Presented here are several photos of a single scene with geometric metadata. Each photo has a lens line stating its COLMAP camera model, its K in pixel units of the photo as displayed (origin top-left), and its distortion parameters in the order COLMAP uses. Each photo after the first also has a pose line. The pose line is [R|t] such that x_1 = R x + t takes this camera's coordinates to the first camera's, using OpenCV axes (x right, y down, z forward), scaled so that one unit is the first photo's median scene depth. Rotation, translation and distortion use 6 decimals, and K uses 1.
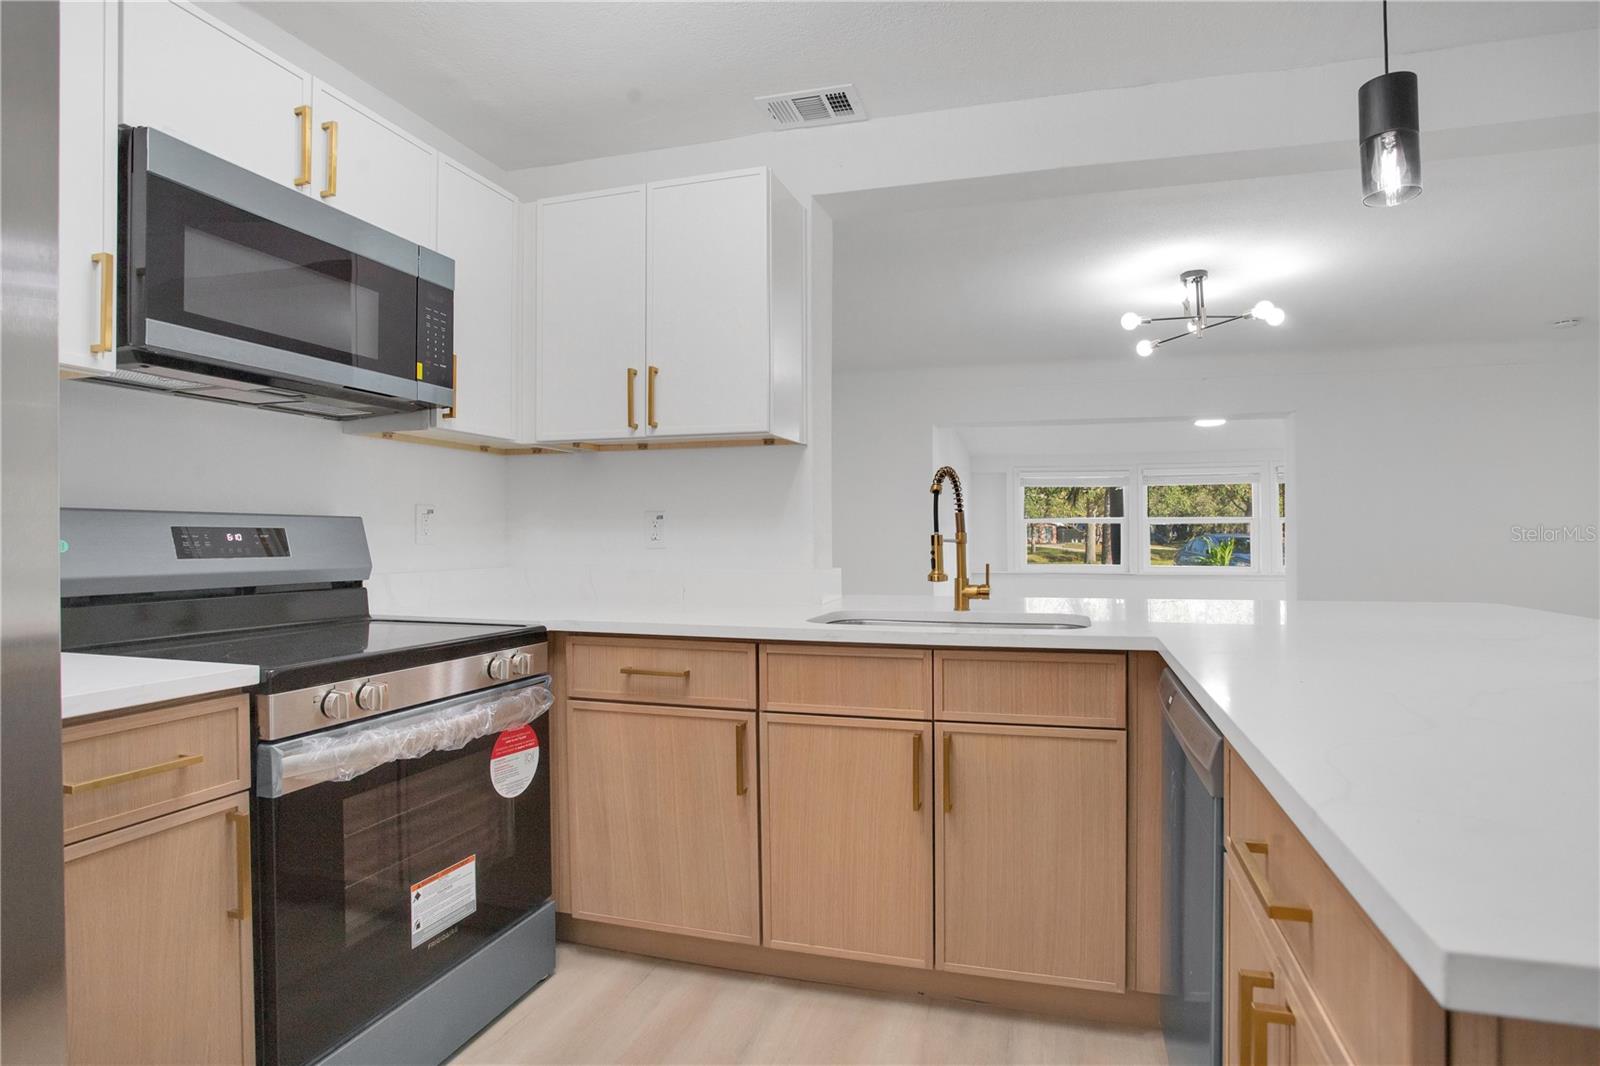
lens RADIAL K [[848.6, 0, 823.3], [0, 848.6, 538.7], [0, 0, 1]] dist [-0.088530, 0.040544]
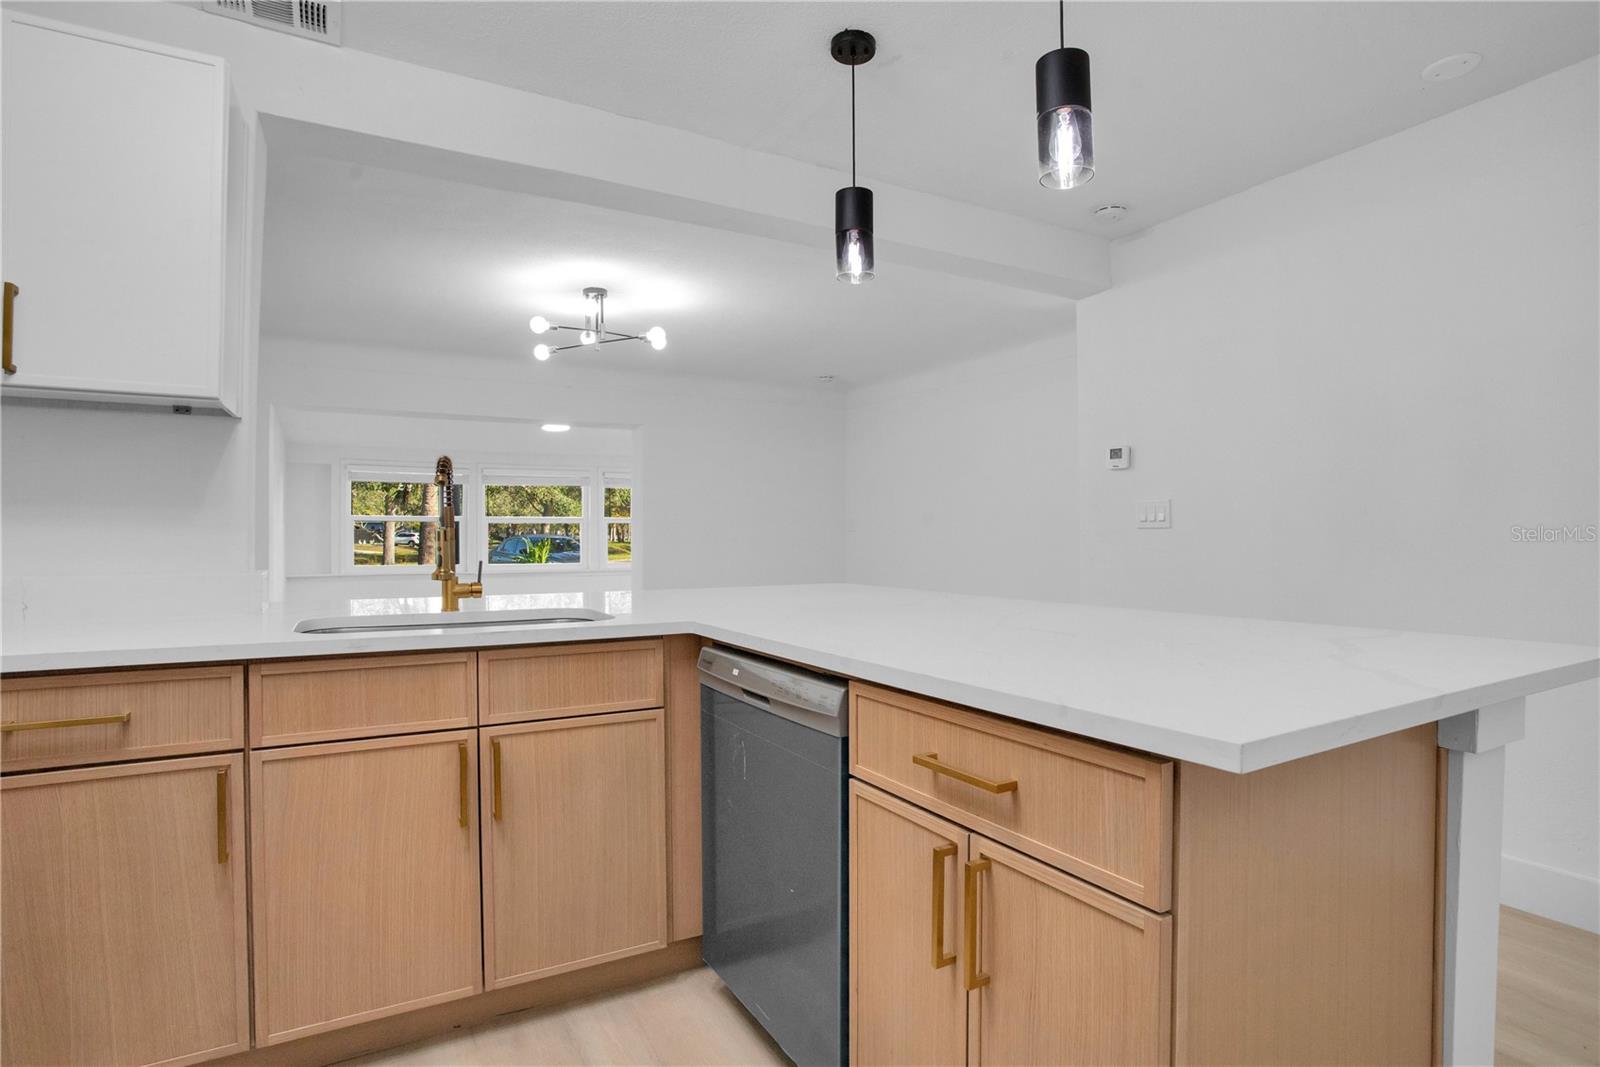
lens RADIAL K [[848.6, 0, 823.3], [0, 848.6, 539.2], [0, 0, 1]] dist [-0.088530, 0.040544]
pose [[0.680744, -0.001543, 0.732519, -0.263415], [0.001904, 0.999998, 0.000337, 0.006155], [-0.732519, 0.001165, 0.680746, 0.077893]]
